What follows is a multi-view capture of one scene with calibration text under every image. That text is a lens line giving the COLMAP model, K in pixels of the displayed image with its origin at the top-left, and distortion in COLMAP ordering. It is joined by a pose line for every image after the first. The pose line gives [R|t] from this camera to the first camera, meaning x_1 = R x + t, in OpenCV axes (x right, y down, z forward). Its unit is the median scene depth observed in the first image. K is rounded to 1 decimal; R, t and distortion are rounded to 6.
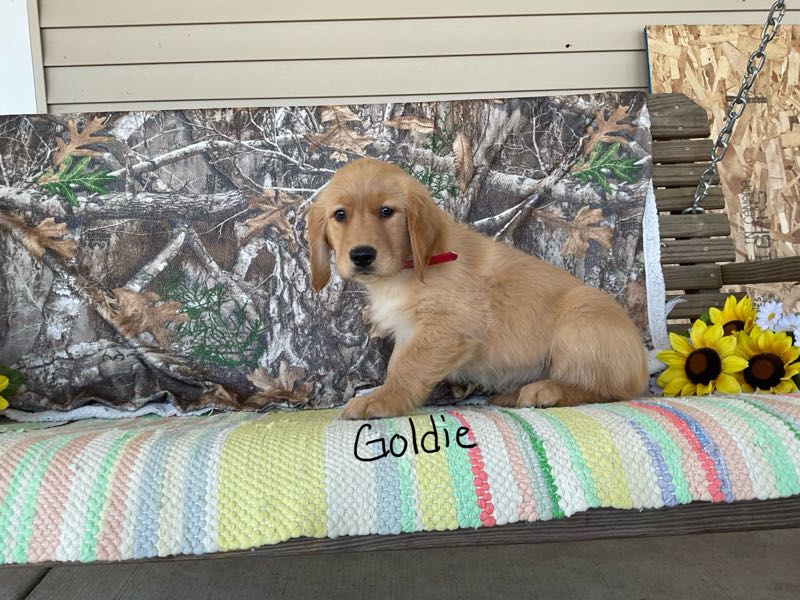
lens RADIAL K [[655.3, 0, 408.8], [0, 655.3, 302.2], [0, 0, 1]] dist [0.005401, -0.042117]
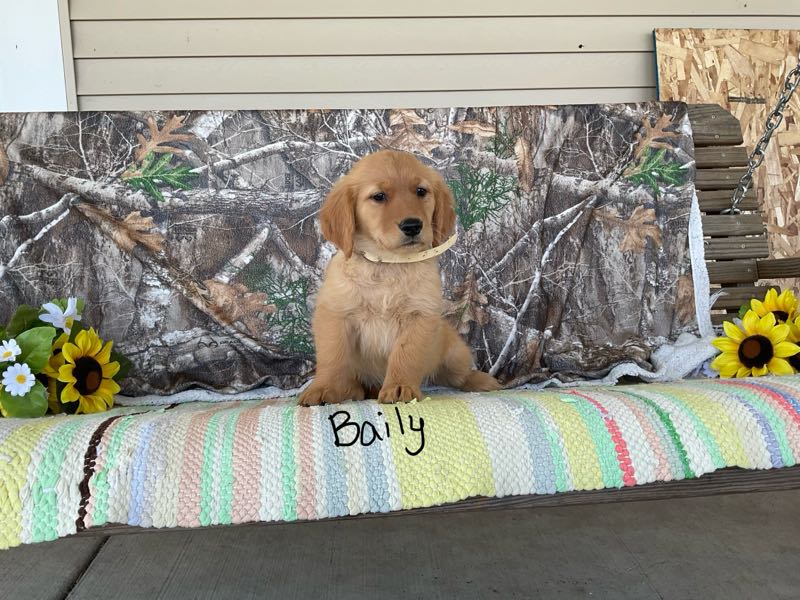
lens RADIAL K [[652.0, 0, 395.3], [0, 652.0, 302.1], [0, 0, 1]] dist [0.090889, -0.202090]
pose [[0.998683, 0.003967, 0.051160, -0.185440], [-0.004433, 0.999950, 0.008993, 0.003875], [-0.051122, -0.009208, 0.998650, -0.072915]]
